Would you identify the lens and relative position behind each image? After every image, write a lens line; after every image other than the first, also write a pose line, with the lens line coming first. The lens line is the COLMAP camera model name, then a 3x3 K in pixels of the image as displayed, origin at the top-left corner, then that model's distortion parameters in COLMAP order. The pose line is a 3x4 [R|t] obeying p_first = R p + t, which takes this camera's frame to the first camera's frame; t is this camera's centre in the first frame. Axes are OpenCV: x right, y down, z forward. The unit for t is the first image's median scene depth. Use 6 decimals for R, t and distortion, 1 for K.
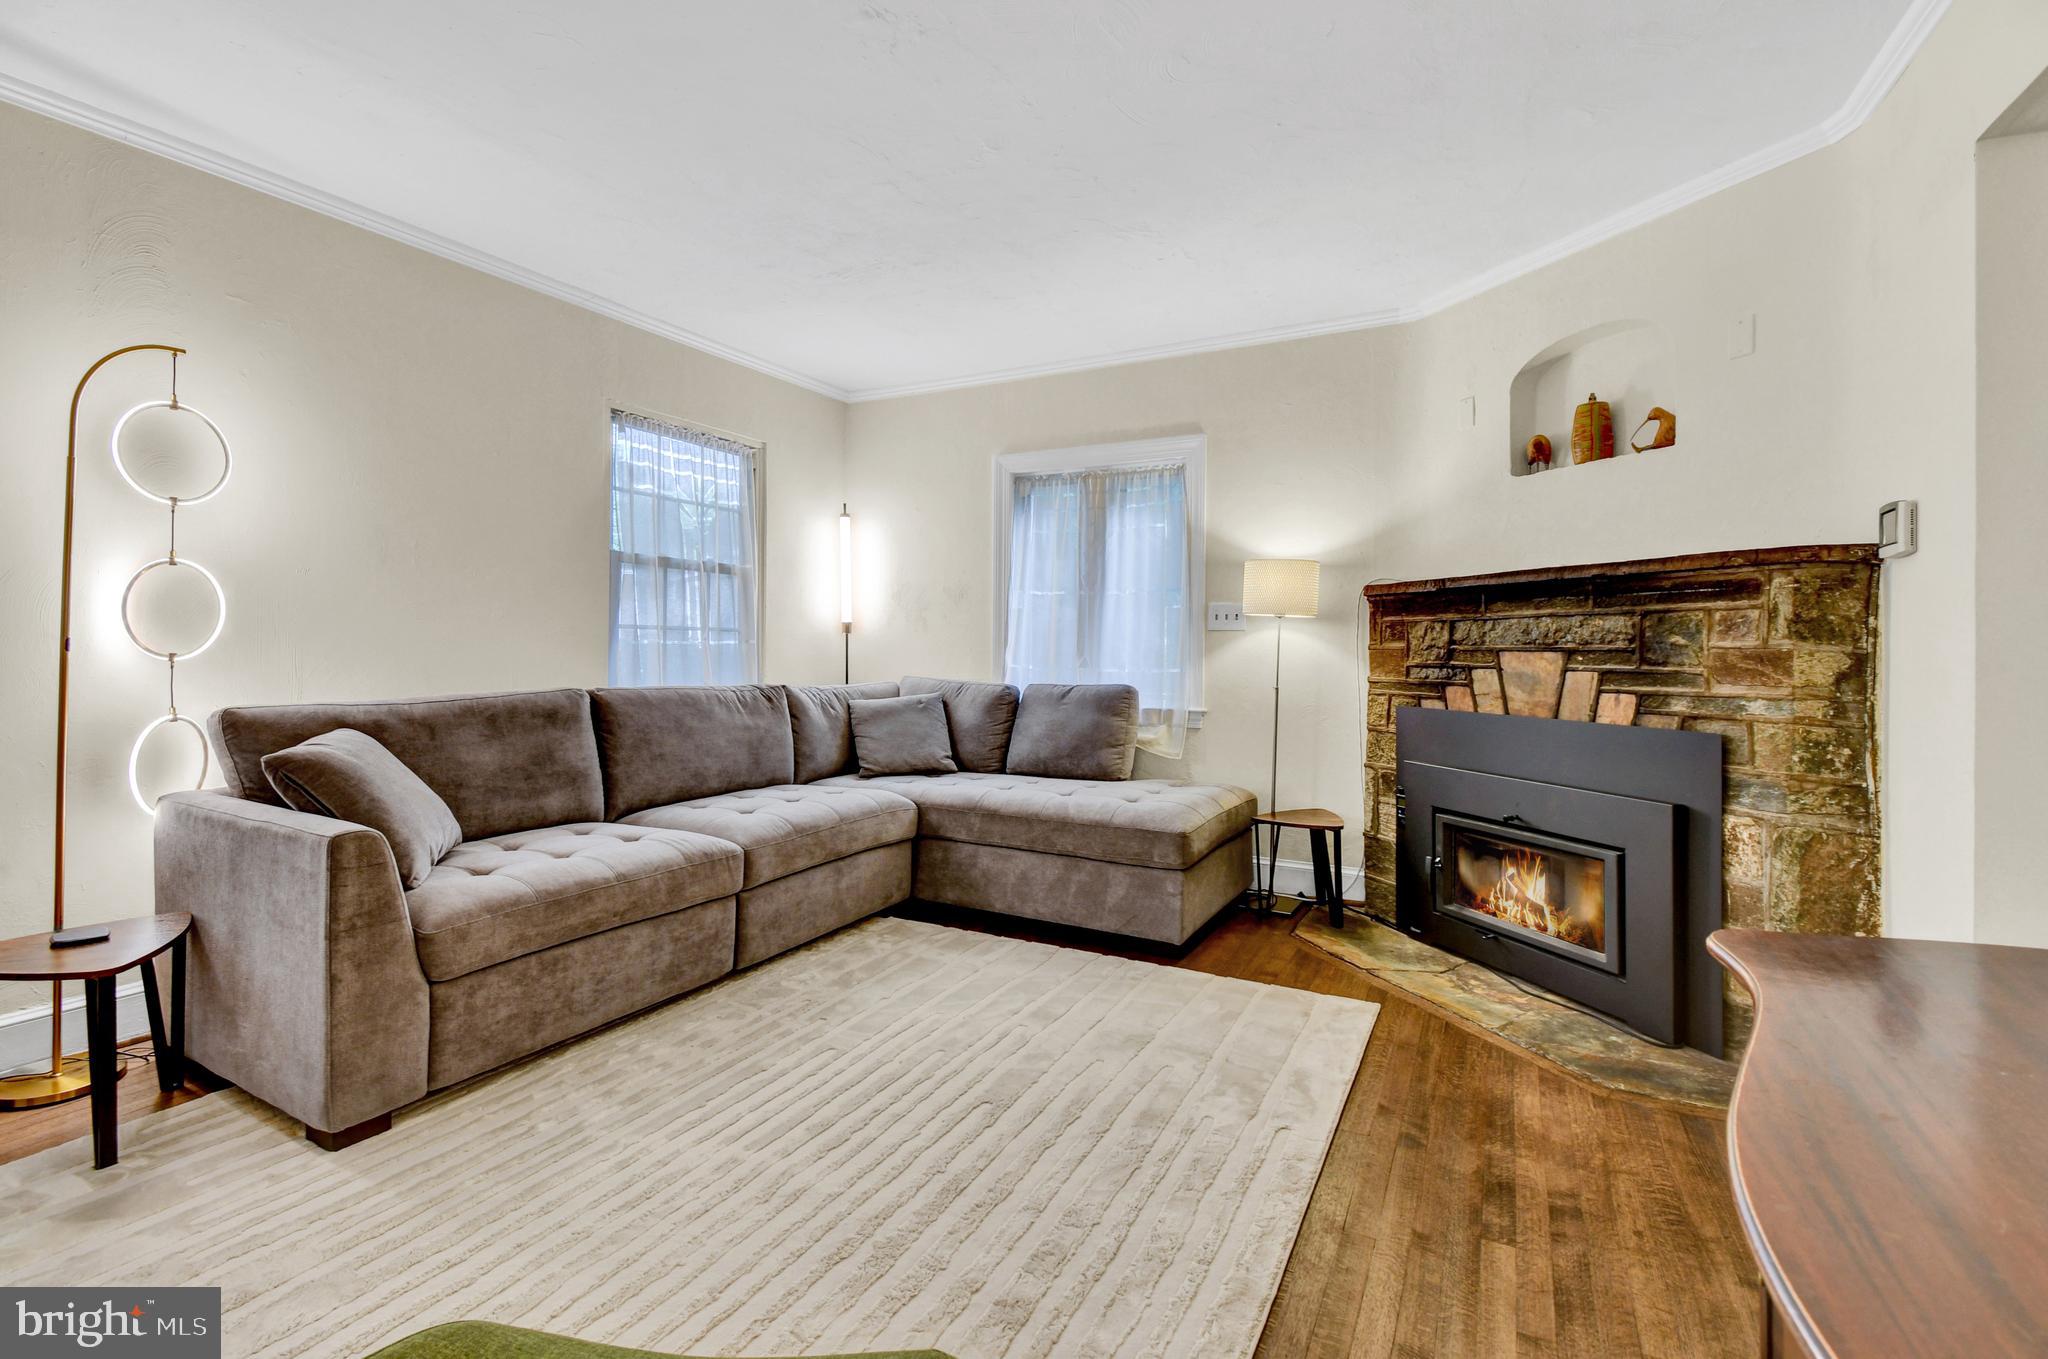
lens RADIAL K [[917.8, 0, 1025.9], [0, 917.8, 646.1], [0, 0, 1]] dist [0.004381, -0.010523]
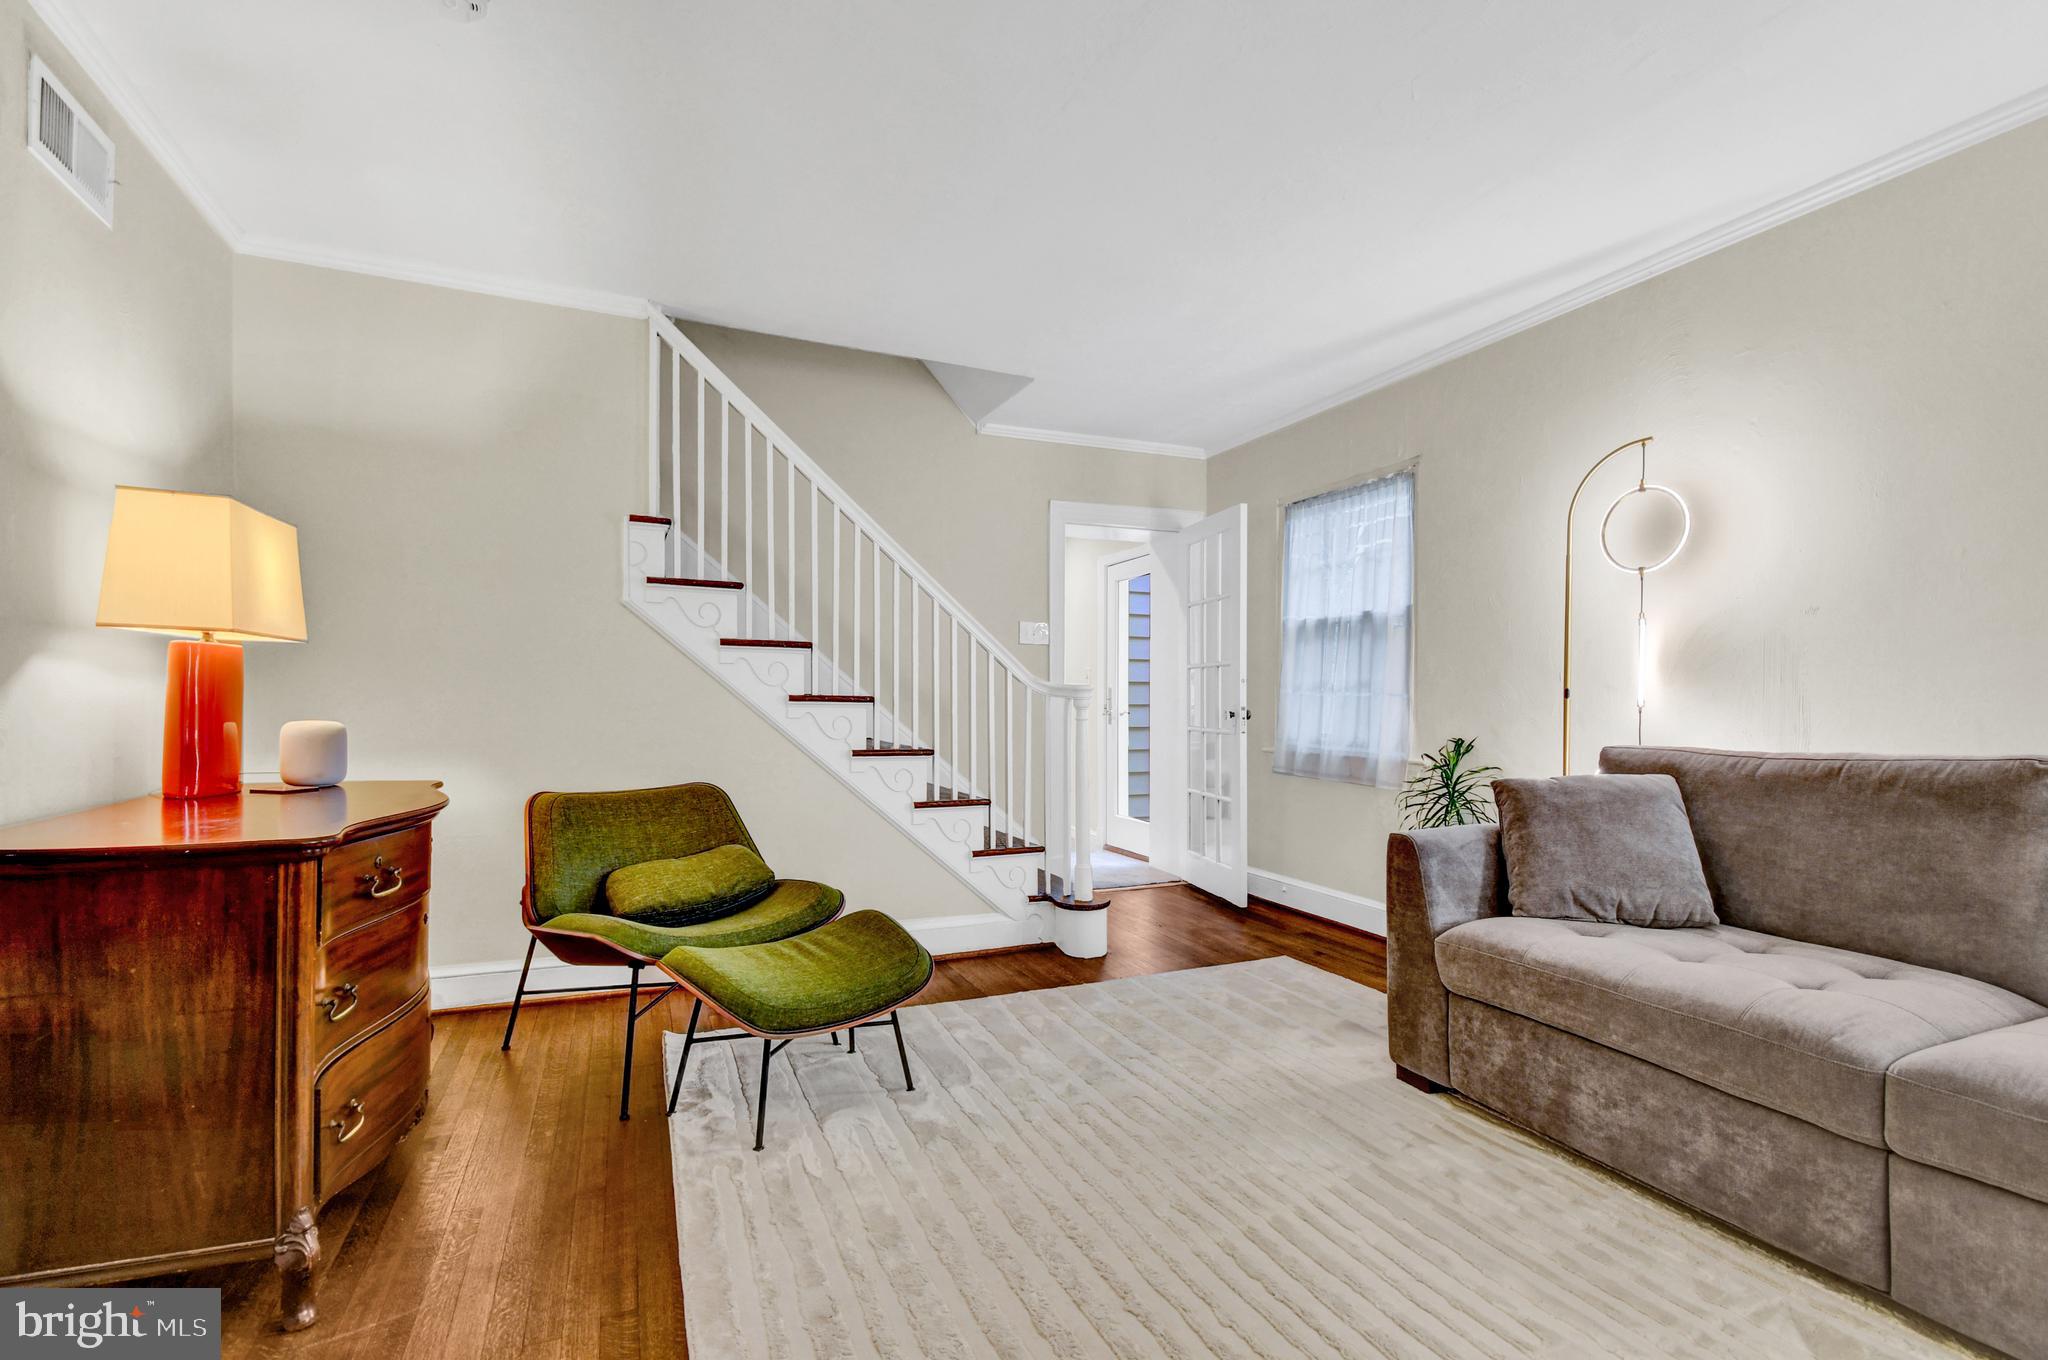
lens RADIAL K [[917.8, 0, 1030.1], [0, 917.8, 688.0], [0, 0, 1]] dist [0.004381, -0.010523]
pose [[-0.611496, -0.014400, -0.791116, 0.399728], [-0.006898, 0.999893, -0.012869, 0.010707], [0.791217, -0.002413, -0.611531, 0.909166]]
